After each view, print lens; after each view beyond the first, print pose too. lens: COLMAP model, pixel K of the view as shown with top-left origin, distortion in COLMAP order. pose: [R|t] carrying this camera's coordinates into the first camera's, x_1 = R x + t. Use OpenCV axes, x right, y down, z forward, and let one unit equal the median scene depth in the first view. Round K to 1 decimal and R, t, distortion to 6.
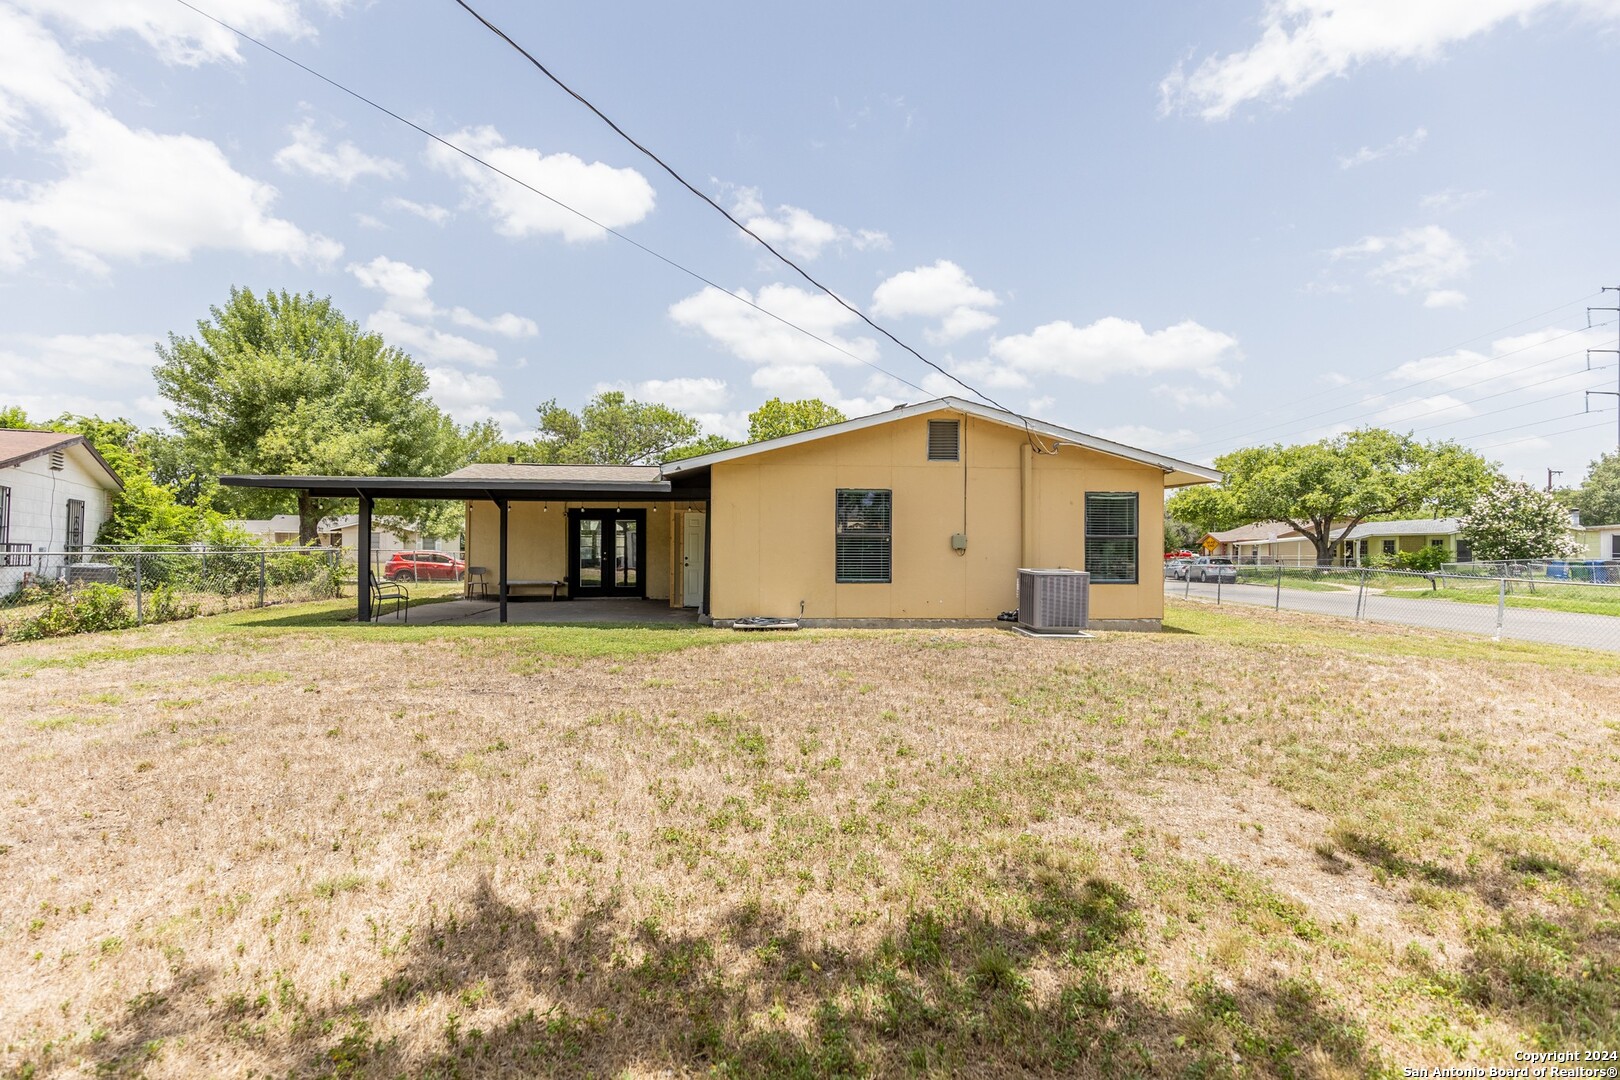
lens RADIAL K [[739.8, 0, 813.4], [0, 739.8, 535.5], [0, 0, 1]] dist [0.008936, -0.000702]
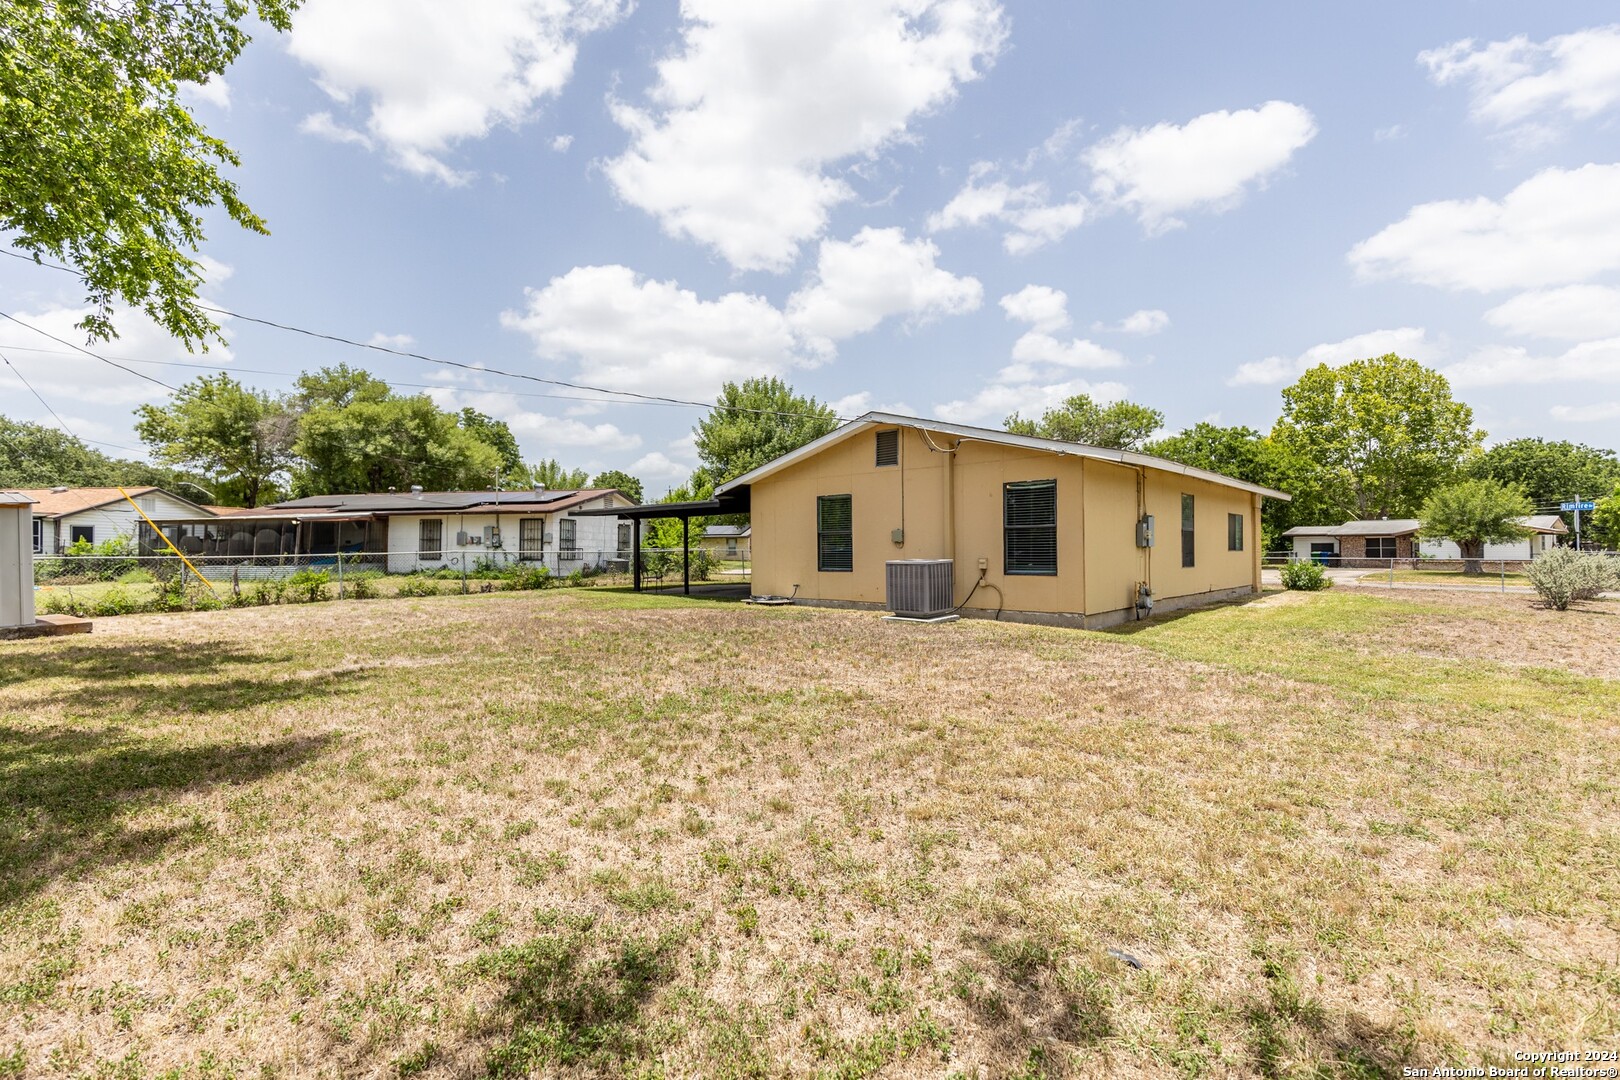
lens RADIAL K [[725.1, 0, 814.3], [0, 725.1, 537.4], [0, 0, 1]] dist [0.014067, -0.005021]
pose [[0.713391, -0.021284, -0.700443, 0.559630], [0.028602, 0.999590, -0.001243, 0.005250], [0.700183, -0.019148, 0.713707, 0.072799]]
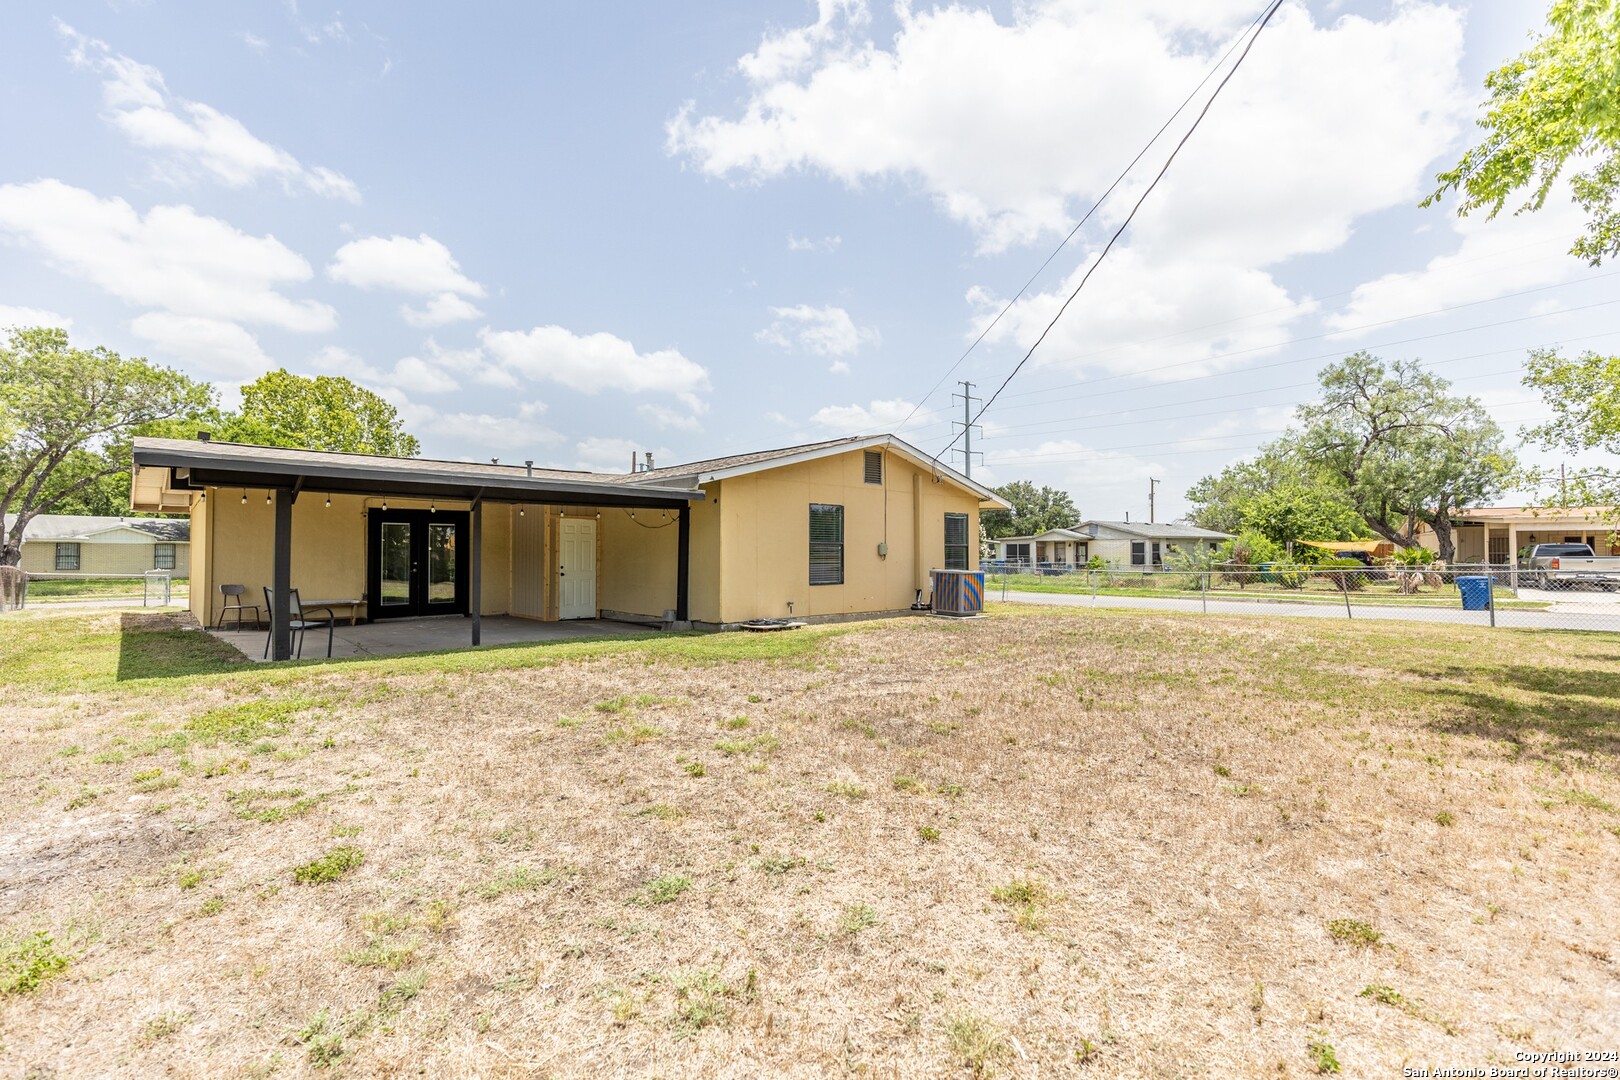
lens RADIAL K [[737.7, 0, 810.3], [0, 737.7, 581.8], [0, 0, 1]] dist [-0.000760, -0.000350]
pose [[0.770143, -0.030583, 0.637137, -0.441314], [-0.003436, 0.998637, 0.052088, -0.001044], [-0.637862, -0.042305, 0.768988, 0.071149]]
